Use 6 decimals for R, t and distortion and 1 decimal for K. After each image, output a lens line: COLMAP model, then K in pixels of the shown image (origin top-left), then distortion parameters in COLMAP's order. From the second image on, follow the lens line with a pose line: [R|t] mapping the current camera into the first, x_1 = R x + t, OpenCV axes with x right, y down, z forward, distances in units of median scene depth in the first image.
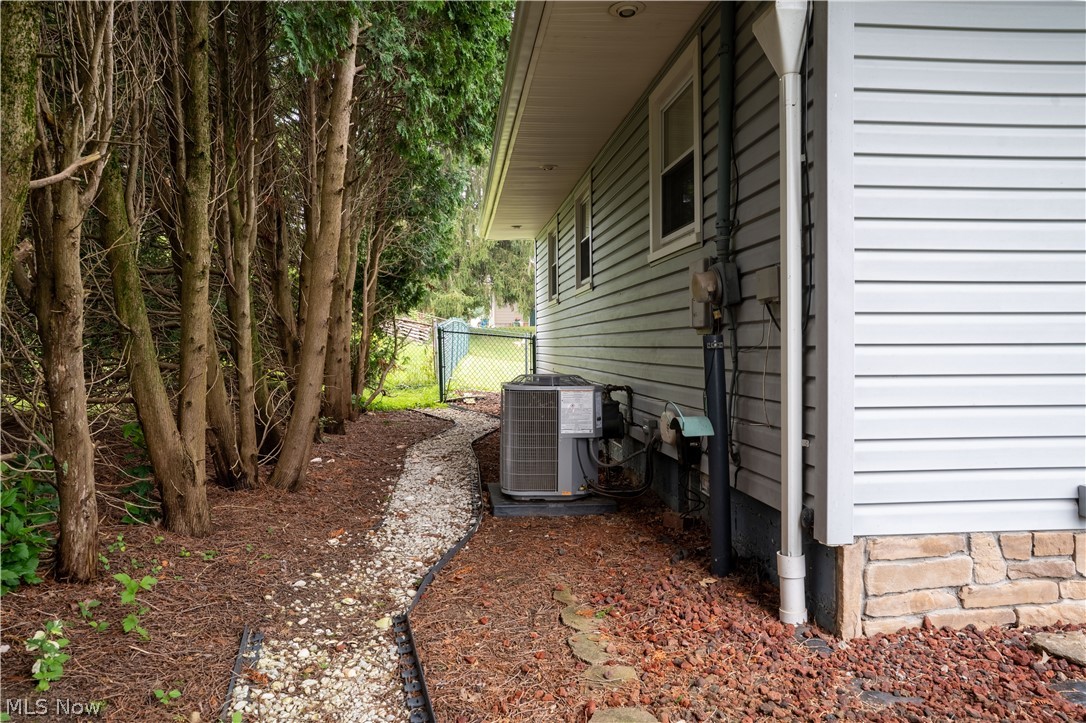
lens RADIAL K [[716.5, 0, 543.0], [0, 716.5, 361.5], [0, 0, 1]] dist [0.005216, 0.054249]
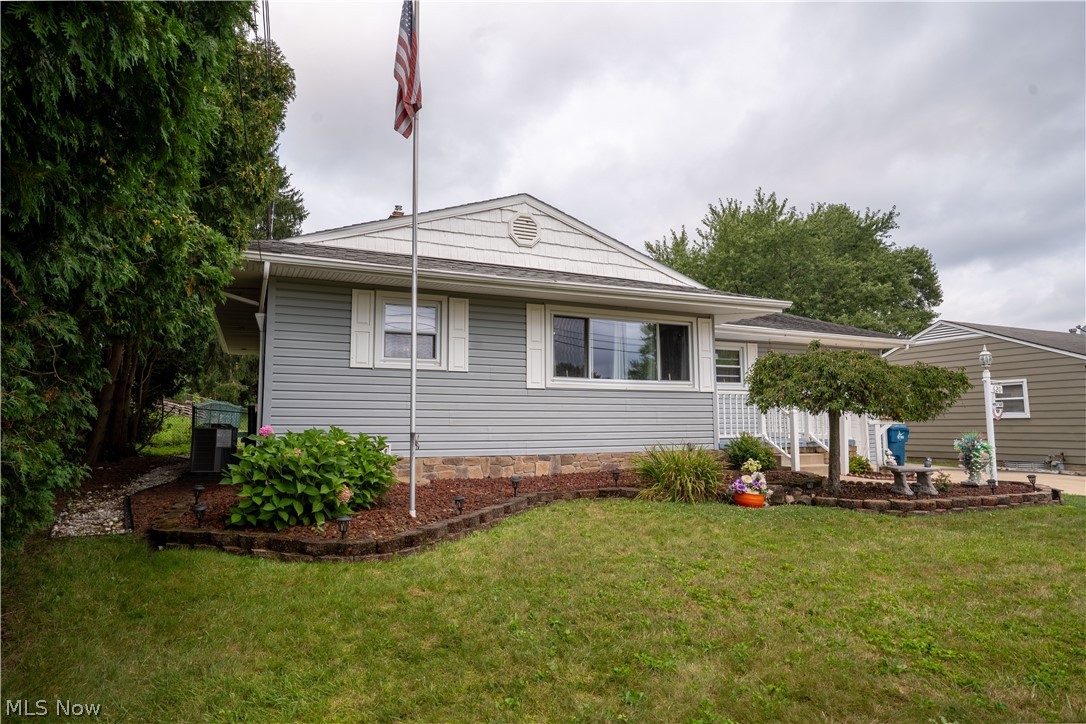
lens RADIAL K [[635.1, 0, 543.0], [0, 635.1, 362.0], [0, 0, 1]] dist [0.000715, 0.000275]
pose [[0.958939, 0.032820, 0.281707, 0.219957], [0.003759, 0.991724, -0.128336, 0.044783], [-0.283588, 0.124125, 0.950879, -0.657688]]
